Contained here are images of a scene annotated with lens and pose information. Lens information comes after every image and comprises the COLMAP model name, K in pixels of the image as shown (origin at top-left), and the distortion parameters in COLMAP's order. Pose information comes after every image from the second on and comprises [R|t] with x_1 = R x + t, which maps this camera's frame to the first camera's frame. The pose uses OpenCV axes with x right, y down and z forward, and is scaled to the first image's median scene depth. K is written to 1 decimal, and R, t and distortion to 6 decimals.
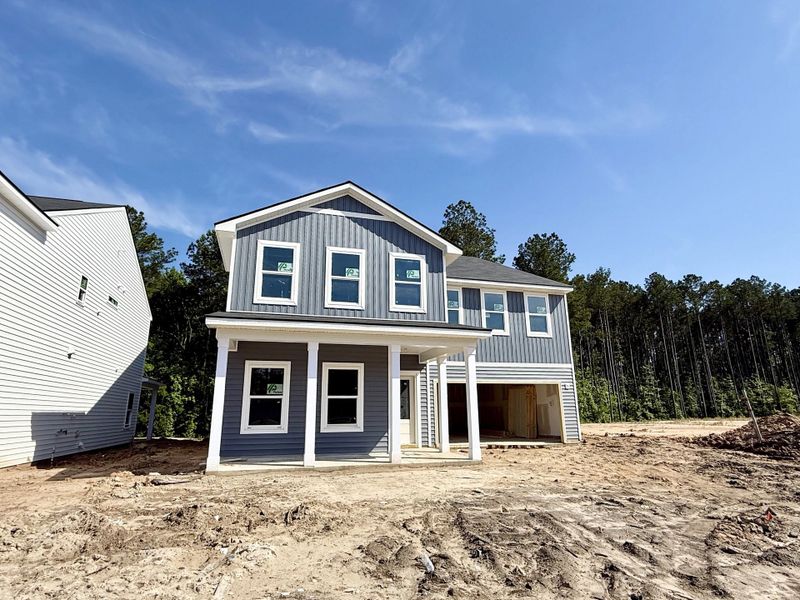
lens RADIAL K [[451.4, 0, 427.6], [0, 451.4, 299.0], [0, 0, 1]] dist [-0.003519, -0.002221]
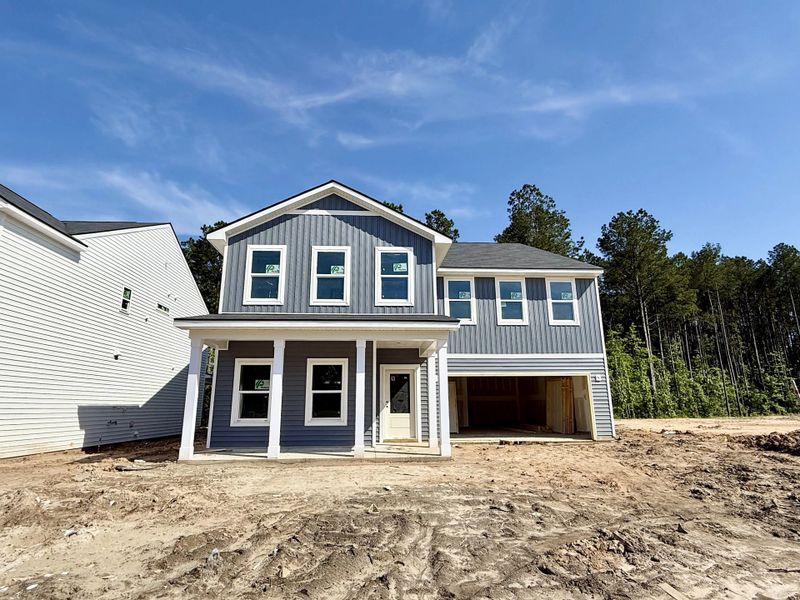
lens RADIAL K [[451.4, 0, 420.6], [0, 451.4, 295.0], [0, 0, 1]] dist [-0.003519, -0.002221]
pose [[0.972913, -0.053215, -0.224963, 0.214158], [0.054732, 0.998501, 0.000507, 0.007362], [0.224599, -0.012806, 0.974367, 0.040584]]
